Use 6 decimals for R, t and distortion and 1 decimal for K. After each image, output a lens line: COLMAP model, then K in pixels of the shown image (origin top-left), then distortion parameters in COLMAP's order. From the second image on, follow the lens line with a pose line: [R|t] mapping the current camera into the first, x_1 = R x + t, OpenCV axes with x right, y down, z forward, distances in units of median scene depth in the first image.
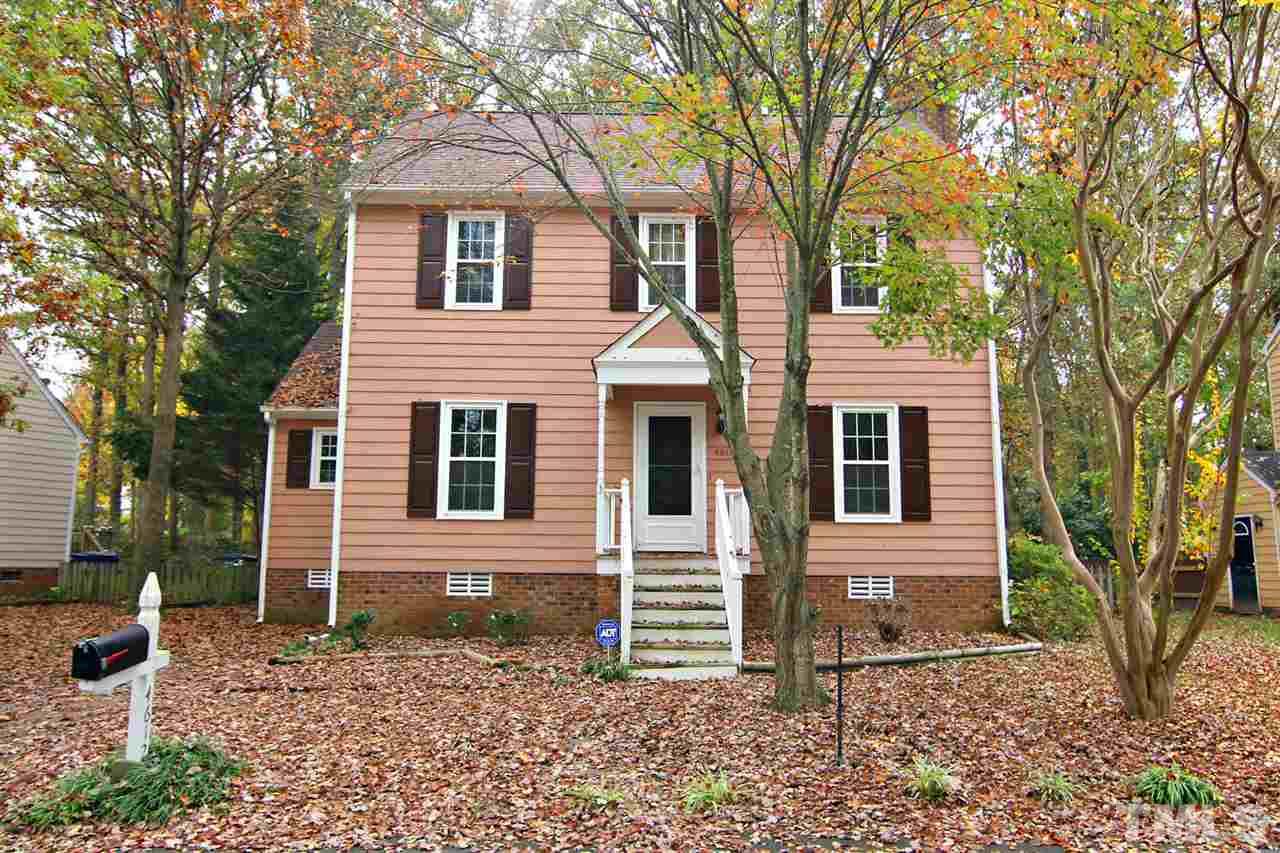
lens RADIAL K [[961.5, 0, 640.0], [0, 961.5, 426.5], [0, 0, 1]] dist [-0.004542, -0.005988]
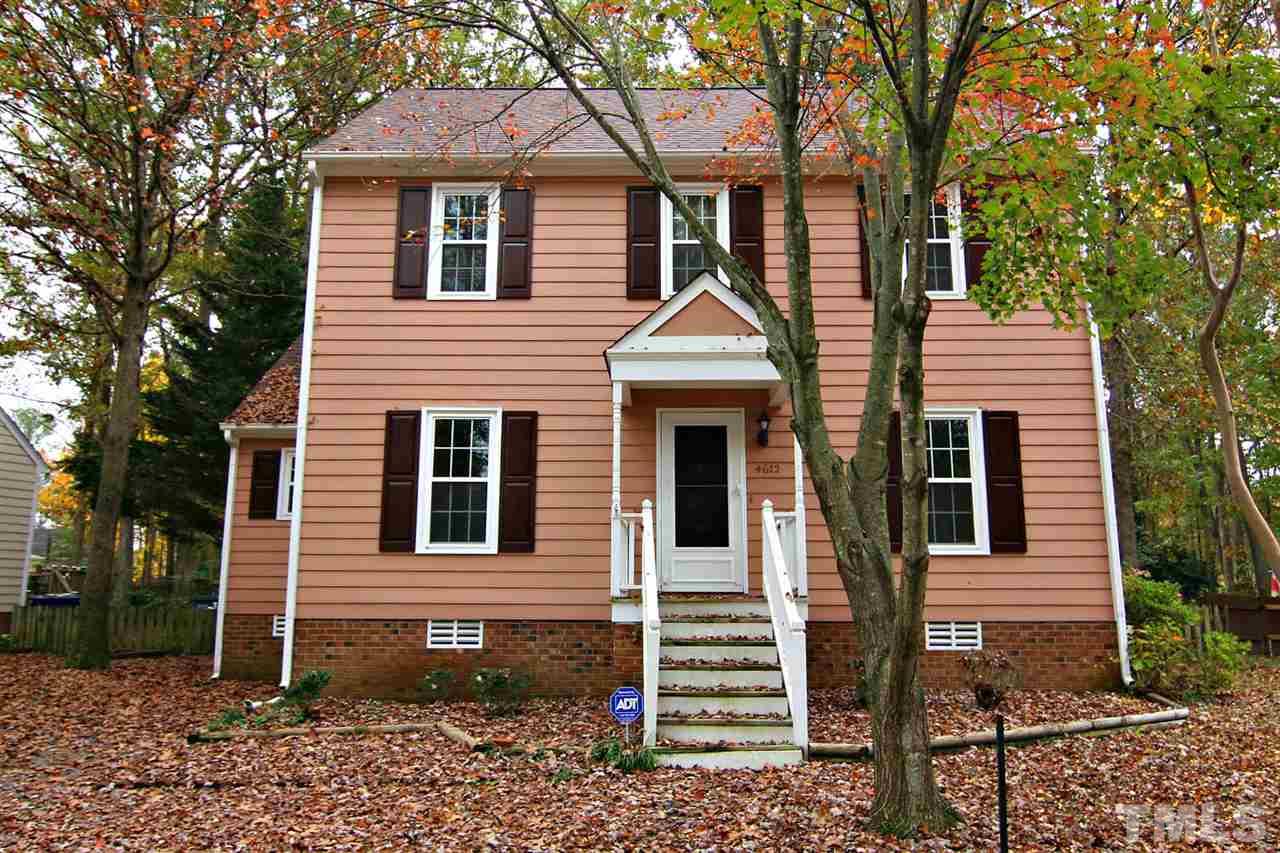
lens RADIAL K [[961.5, 0, 640.0], [0, 961.5, 426.5], [0, 0, 1]] dist [-0.004542, -0.005988]
pose [[0.999795, -0.008093, -0.018540, -0.005526], [0.007373, 0.999228, -0.038599, 0.021875], [0.018838, 0.038454, 0.999083, 0.187994]]
